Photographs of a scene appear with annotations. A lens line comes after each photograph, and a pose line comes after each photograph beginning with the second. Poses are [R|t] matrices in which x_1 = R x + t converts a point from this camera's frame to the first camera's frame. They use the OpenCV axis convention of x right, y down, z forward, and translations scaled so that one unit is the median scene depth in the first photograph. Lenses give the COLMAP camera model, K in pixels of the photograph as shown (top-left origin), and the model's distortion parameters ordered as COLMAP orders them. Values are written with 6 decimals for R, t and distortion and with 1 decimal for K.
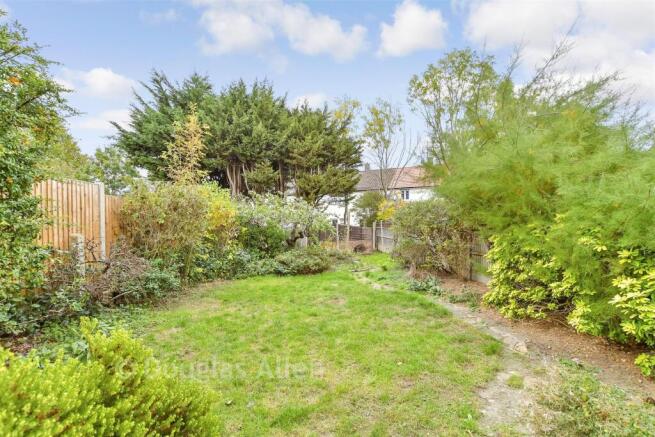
lens RADIAL K [[289.4, 0, 328.1], [0, 289.4, 216.9], [0, 0, 1]] dist [-0.014863, -0.000217]
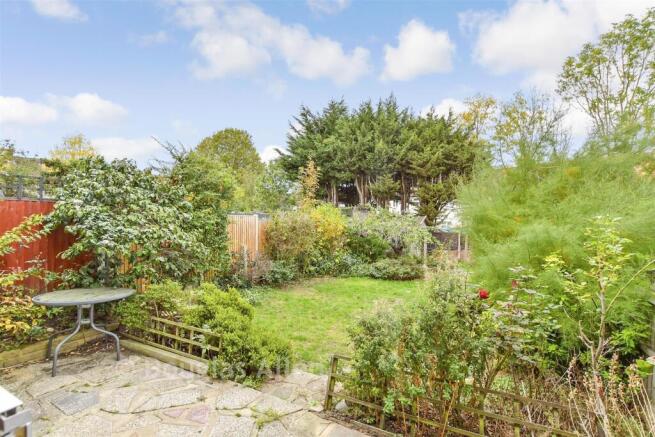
lens RADIAL K [[303.2, 0, 326.1], [0, 303.2, 217.3], [0, 0, 1]] dist [0.001247, 0.000037]
pose [[0.875199, 0.026064, -0.483060, 0.147379], [-0.018413, 0.999619, 0.020576, -0.045146], [0.483412, -0.009113, 0.875345, -0.130515]]
